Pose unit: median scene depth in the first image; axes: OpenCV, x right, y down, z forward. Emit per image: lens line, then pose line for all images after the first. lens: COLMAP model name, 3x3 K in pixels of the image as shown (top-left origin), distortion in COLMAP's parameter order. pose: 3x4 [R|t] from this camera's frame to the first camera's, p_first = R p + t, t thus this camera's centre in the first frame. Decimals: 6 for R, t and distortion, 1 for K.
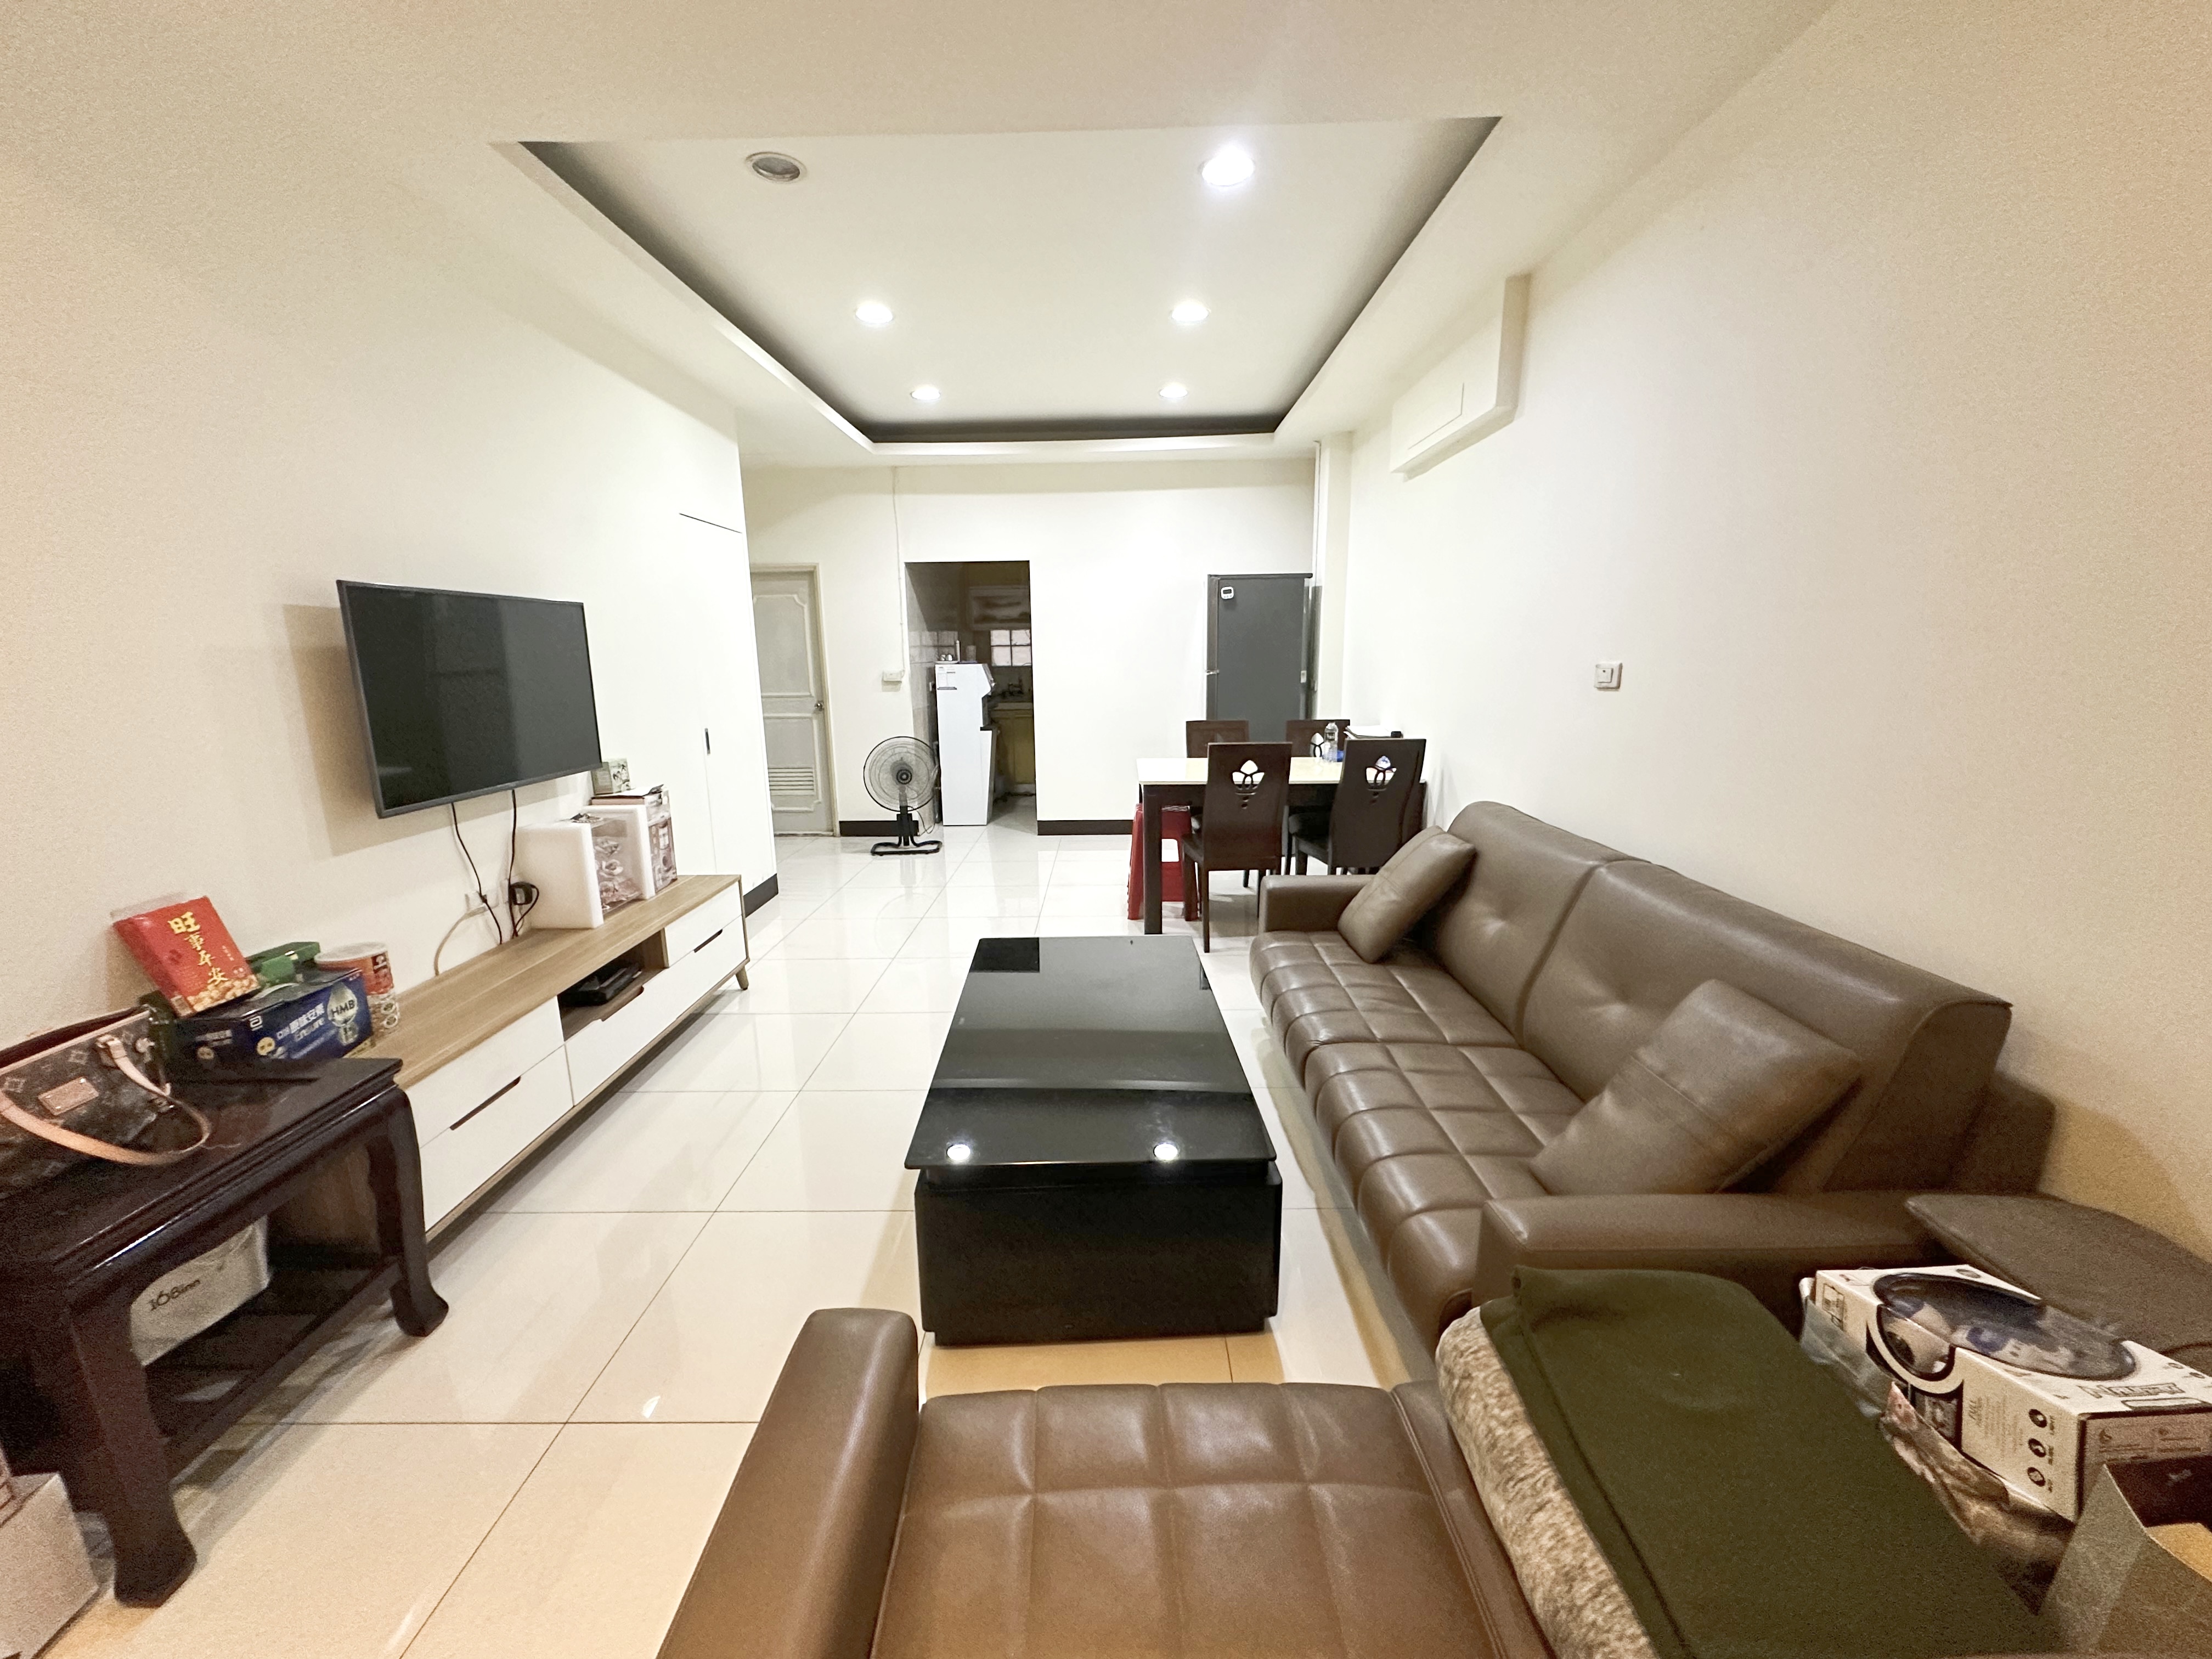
lens RADIAL K [[875.8, 0, 1103.8], [0, 875.8, 830.6], [0, 0, 1]] dist [0.000244, 0.000144]
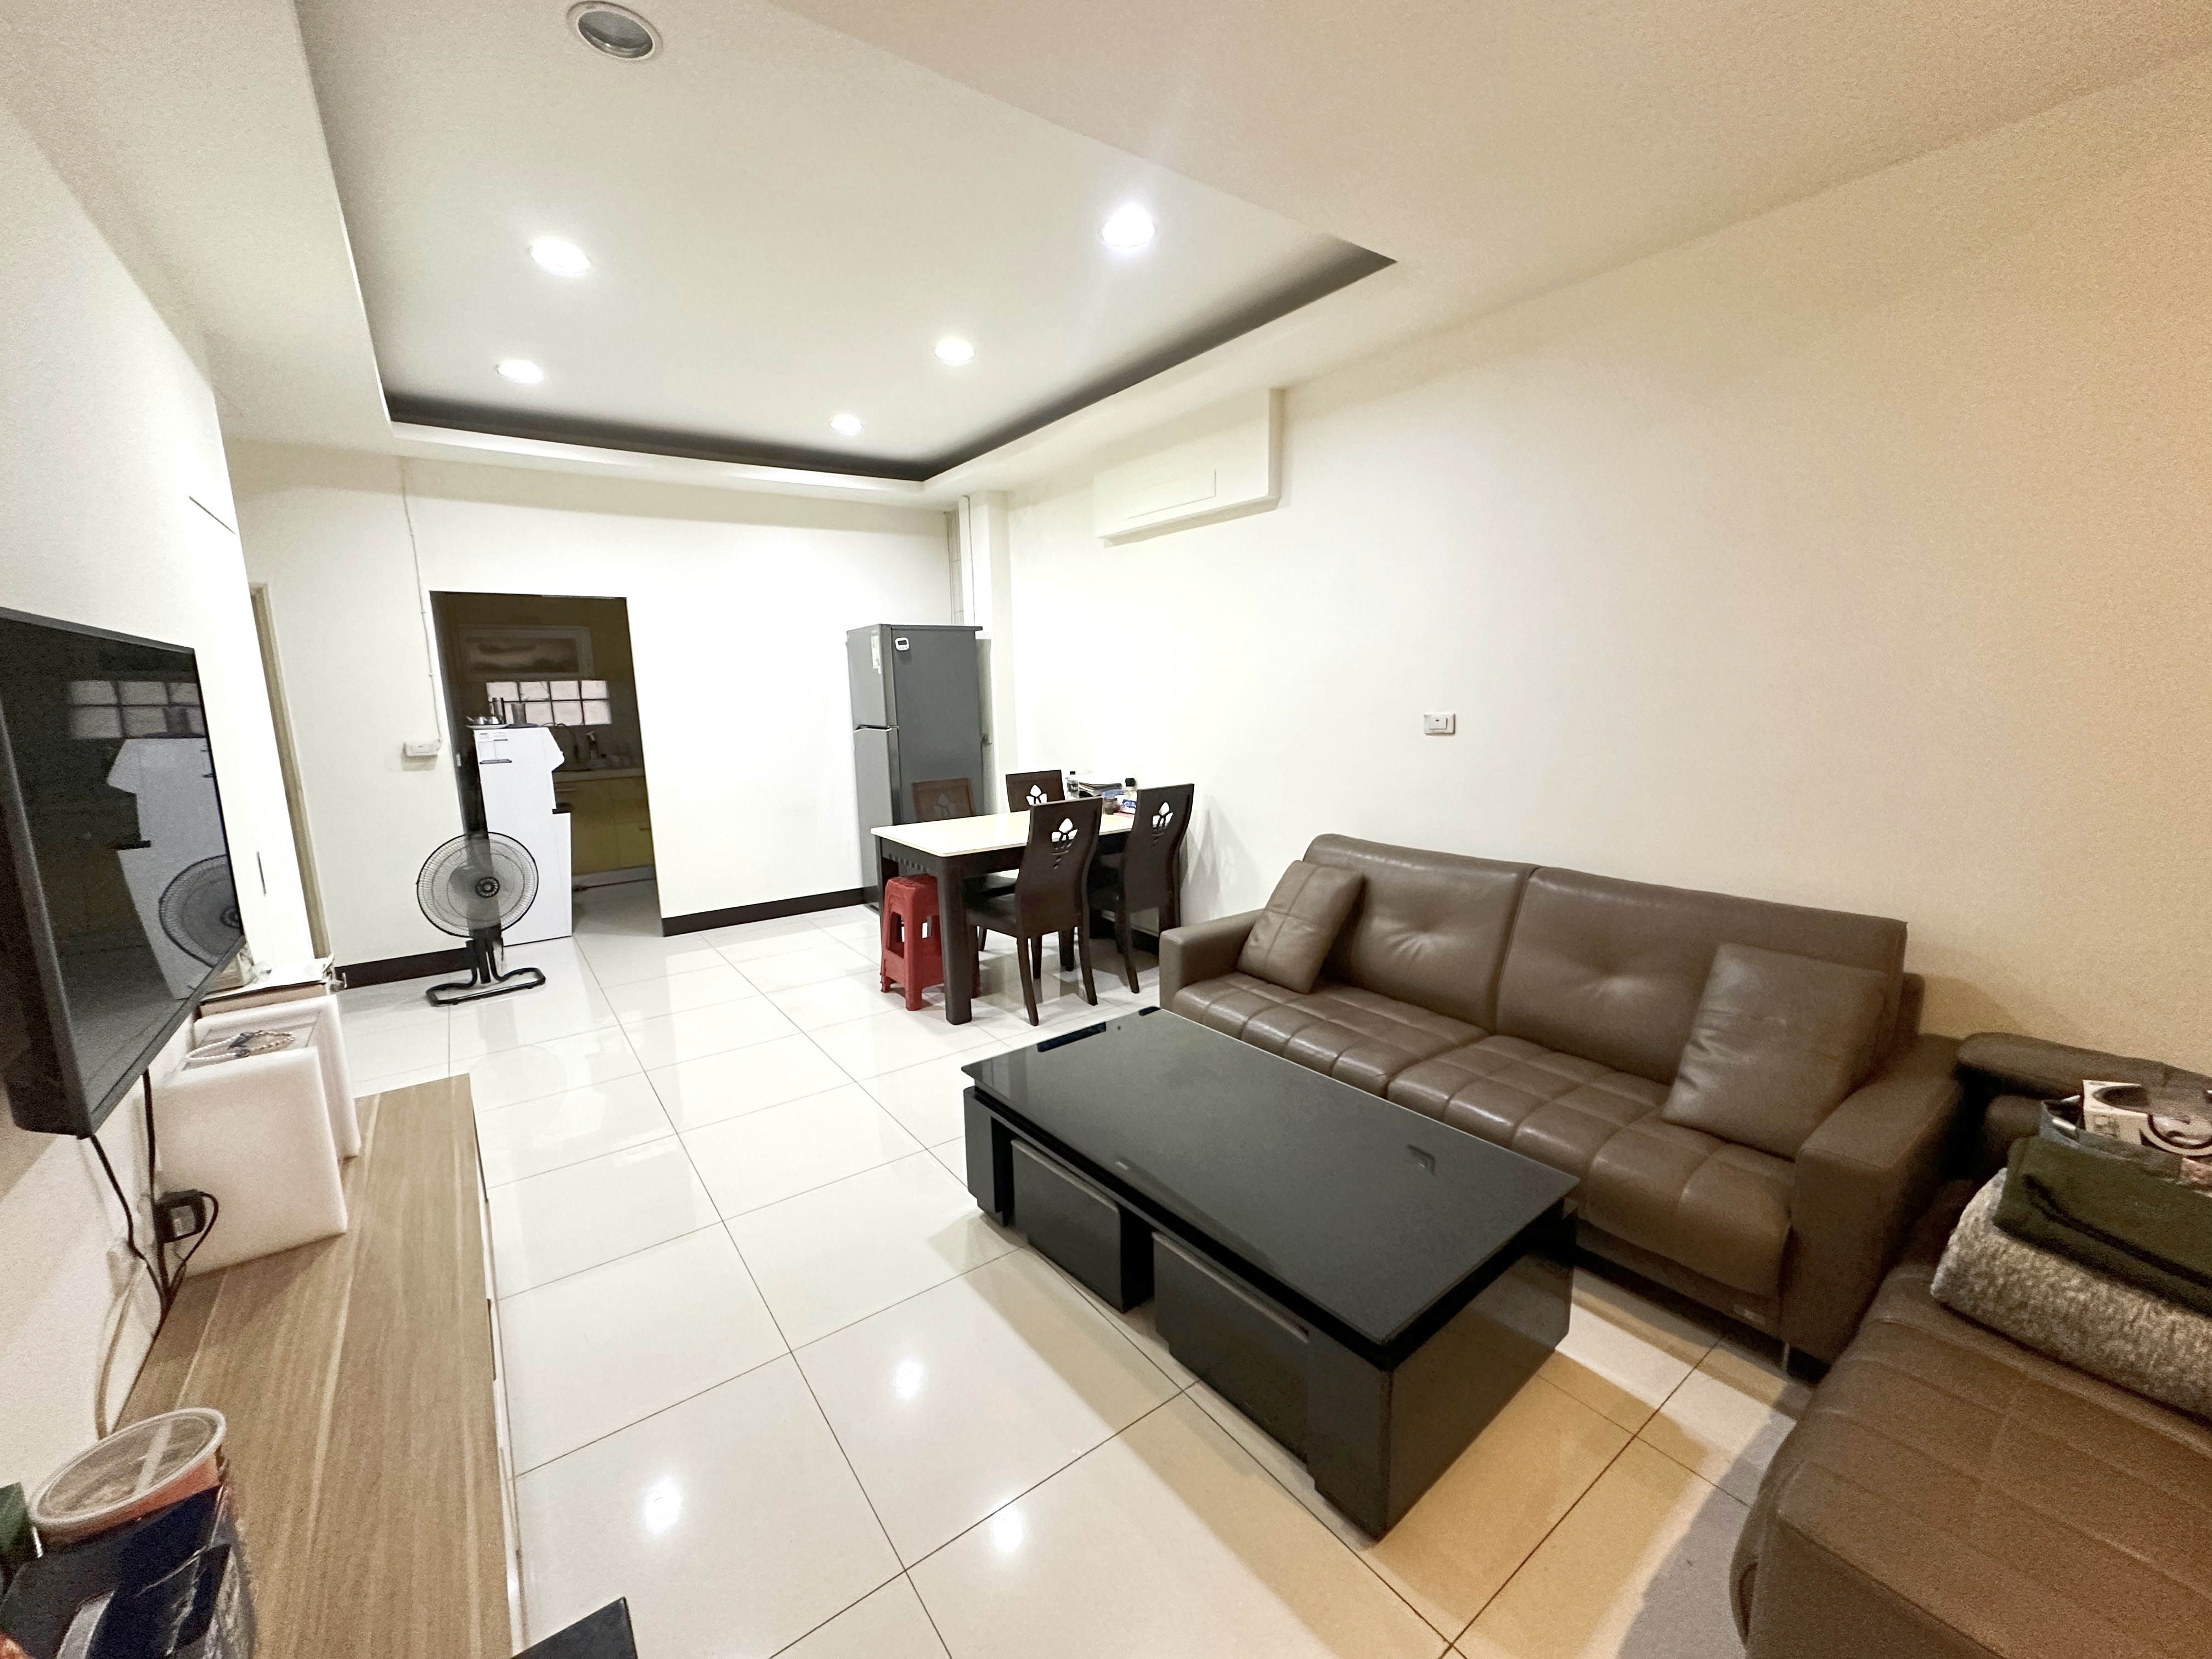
lens RADIAL K [[875.8, 0, 1107.9], [0, 875.8, 829.5], [0, 0, 1]] dist [0.000244, 0.000144]
pose [[0.798950, -0.103233, 0.592471, -0.307046], [0.133817, 0.990975, -0.007785, -0.044247], [-0.586321, 0.085502, 0.805554, 0.154749]]
